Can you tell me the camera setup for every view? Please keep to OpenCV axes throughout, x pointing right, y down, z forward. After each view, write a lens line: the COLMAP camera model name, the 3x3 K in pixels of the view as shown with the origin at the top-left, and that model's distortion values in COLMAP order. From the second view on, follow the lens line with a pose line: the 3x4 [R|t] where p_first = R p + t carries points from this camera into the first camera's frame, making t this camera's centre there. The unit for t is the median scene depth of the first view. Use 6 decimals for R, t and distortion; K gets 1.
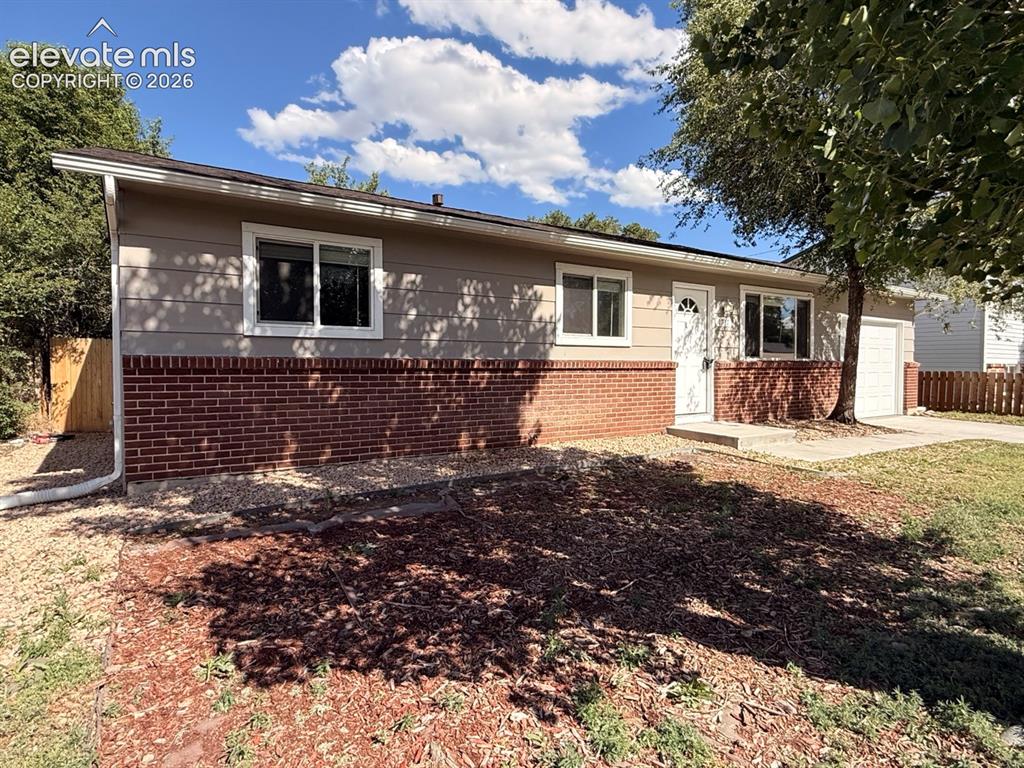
lens RADIAL K [[569.8, 0, 519.6], [0, 569.8, 408.6], [0, 0, 1]] dist [0.017771, 0.000751]
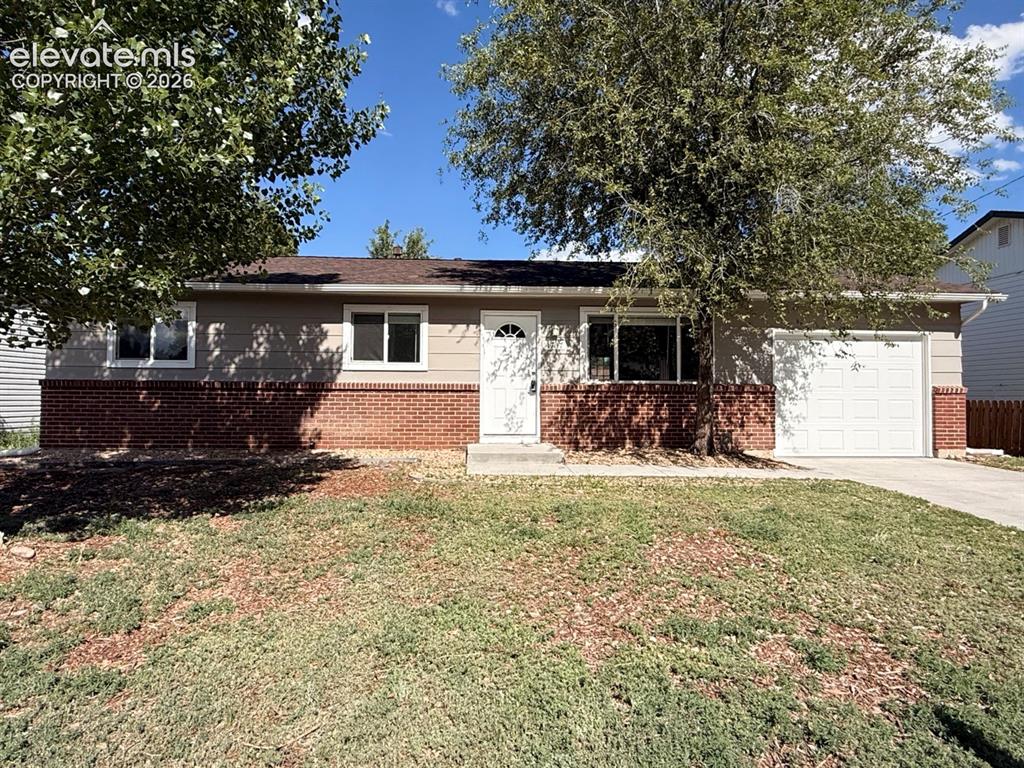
lens RADIAL K [[588.2, 0, 510.3], [0, 588.2, 390.9], [0, 0, 1]] dist [-0.003146, 0.003426]
pose [[0.852324, 0.006403, -0.522974, 1.022278], [-0.045972, 0.996972, -0.062719, -0.003551], [0.520989, 0.077499, 0.850038, 0.102464]]
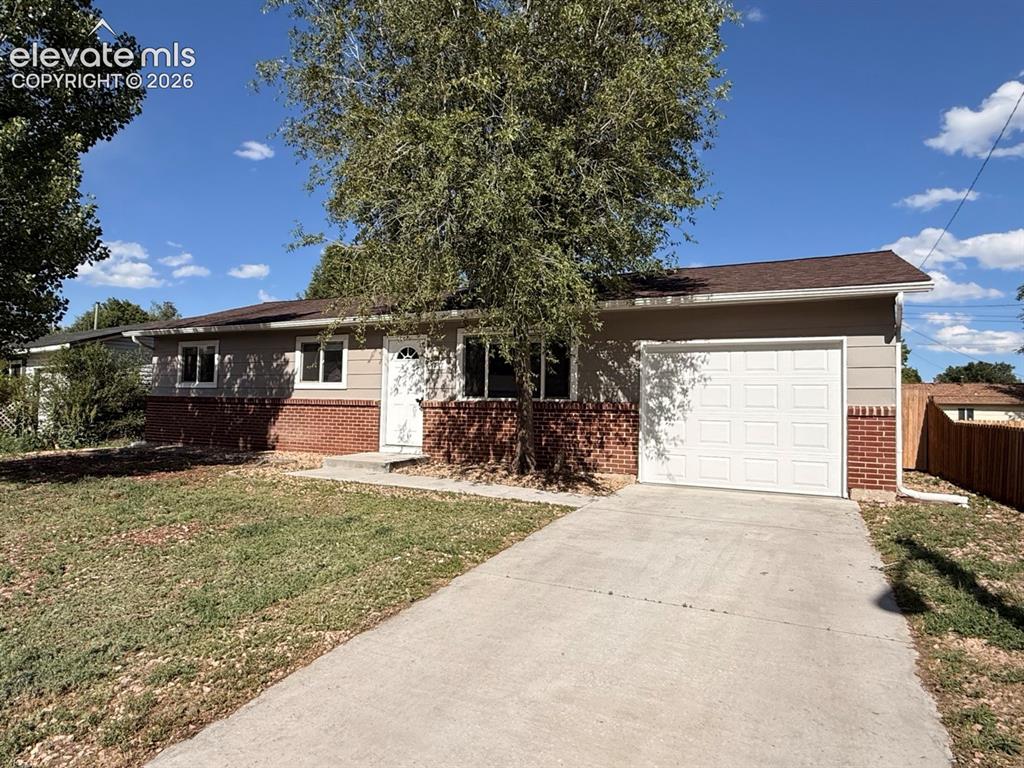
lens RADIAL K [[588.2, 0, 514.2], [0, 588.2, 378.2], [0, 0, 1]] dist [-0.003146, 0.003426]
pose [[0.501218, -0.019078, -0.865111, 1.726641], [-0.073275, 0.995230, -0.064401, -0.079020], [0.862213, 0.095670, 0.497429, 0.696850]]
